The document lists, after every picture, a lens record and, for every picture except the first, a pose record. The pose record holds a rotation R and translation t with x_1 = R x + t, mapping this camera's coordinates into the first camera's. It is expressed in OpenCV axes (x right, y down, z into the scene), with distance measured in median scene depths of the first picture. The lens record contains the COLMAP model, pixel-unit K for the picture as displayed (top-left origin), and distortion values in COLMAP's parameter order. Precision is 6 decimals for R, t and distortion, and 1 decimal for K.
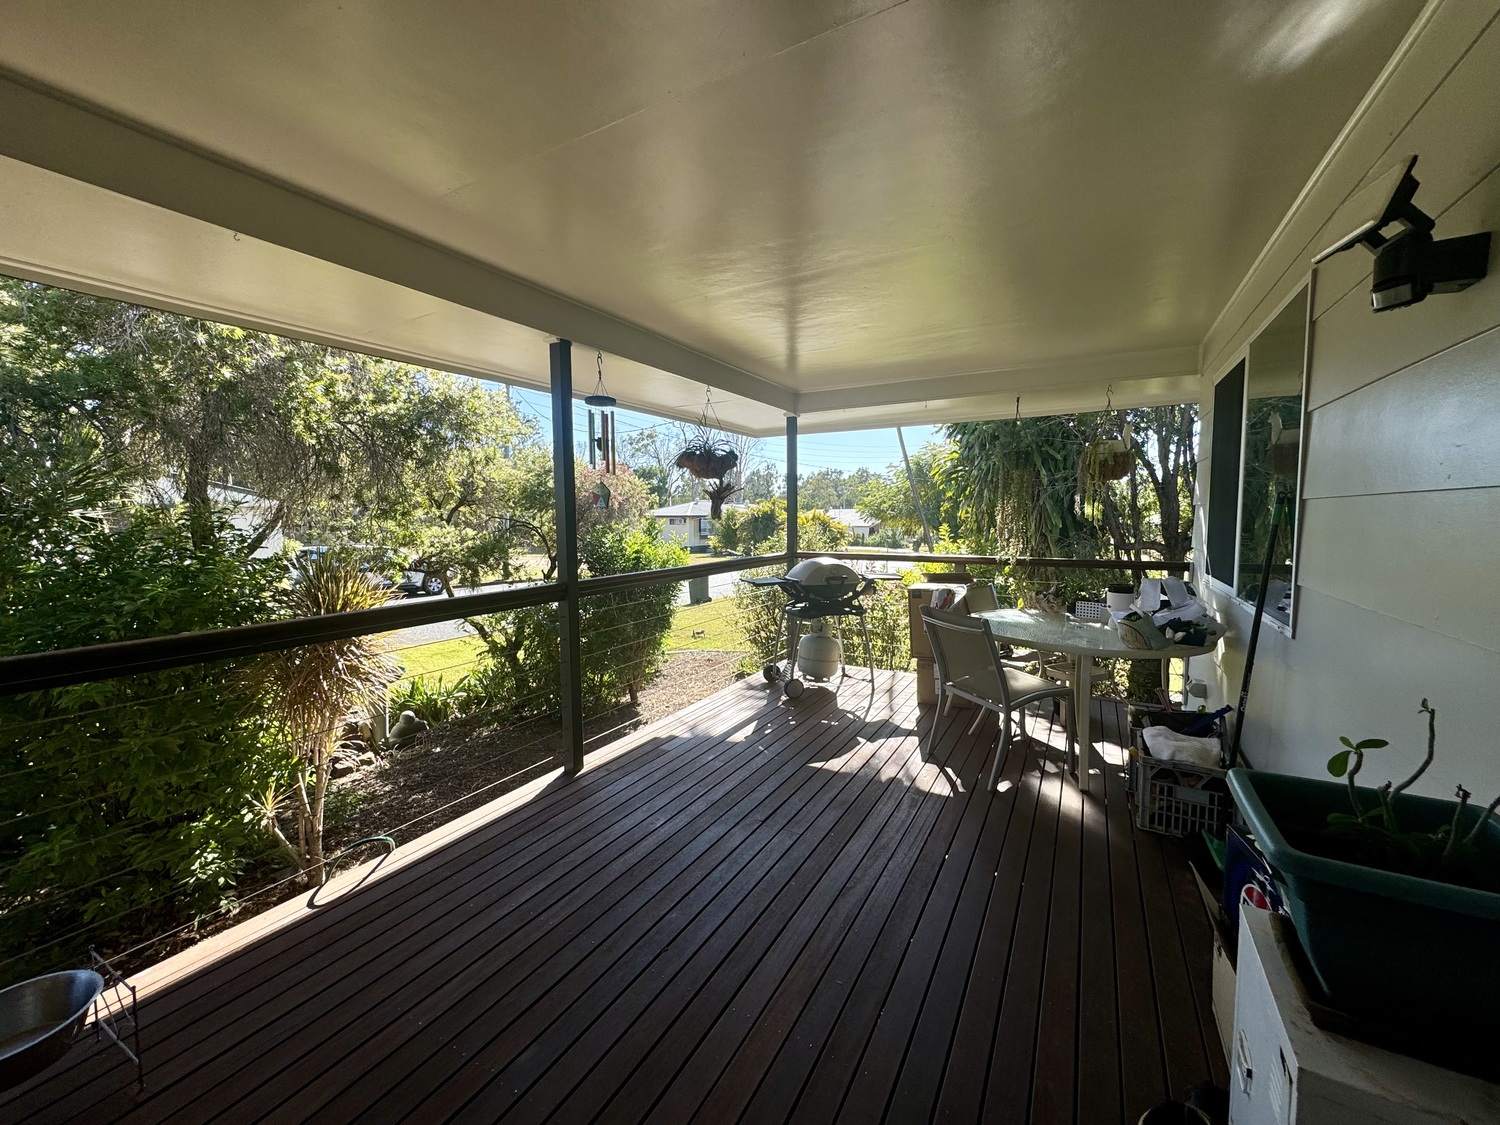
lens RADIAL K [[595.5, 0, 749.5], [0, 595.5, 558.6], [0, 0, 1]] dist [0.000126, -0.000358]
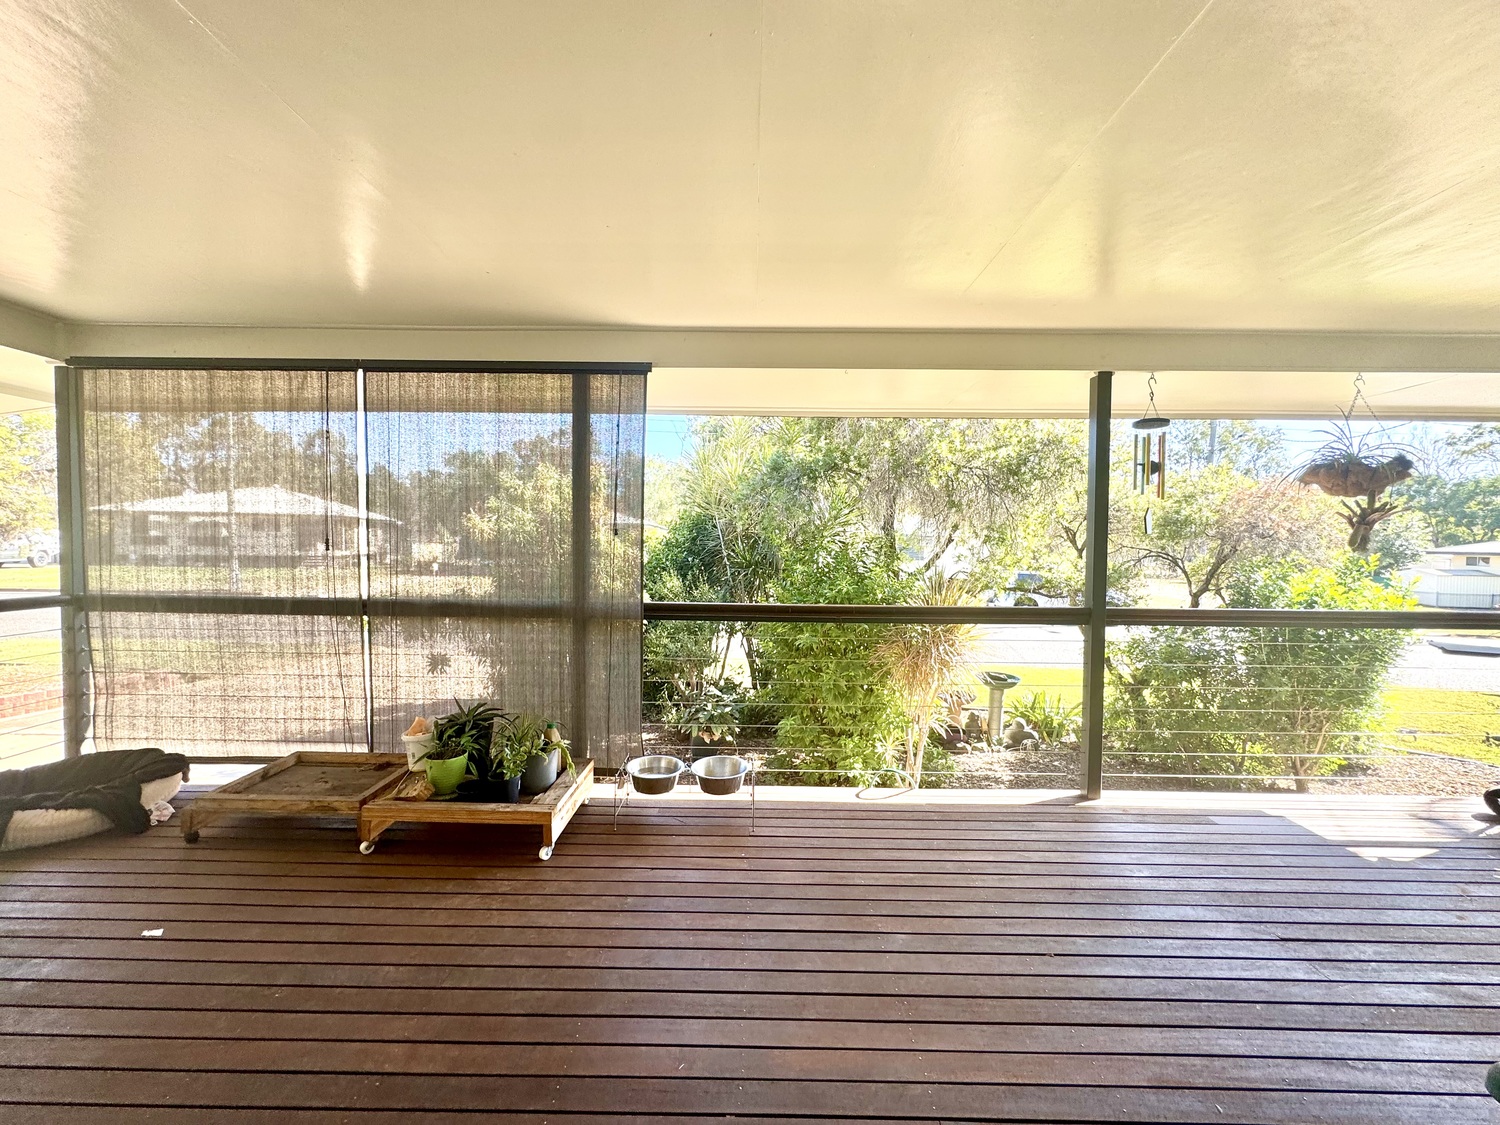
lens RADIAL K [[595.5, 0, 749.5], [0, 595.5, 558.6], [0, 0, 1]] dist [0.000126, -0.000358]
pose [[0.486701, 0.036682, -0.872798, 0.269436], [-0.079886, 0.996800, -0.002653, 0.004905], [0.869908, 0.071016, 0.488074, -0.009111]]
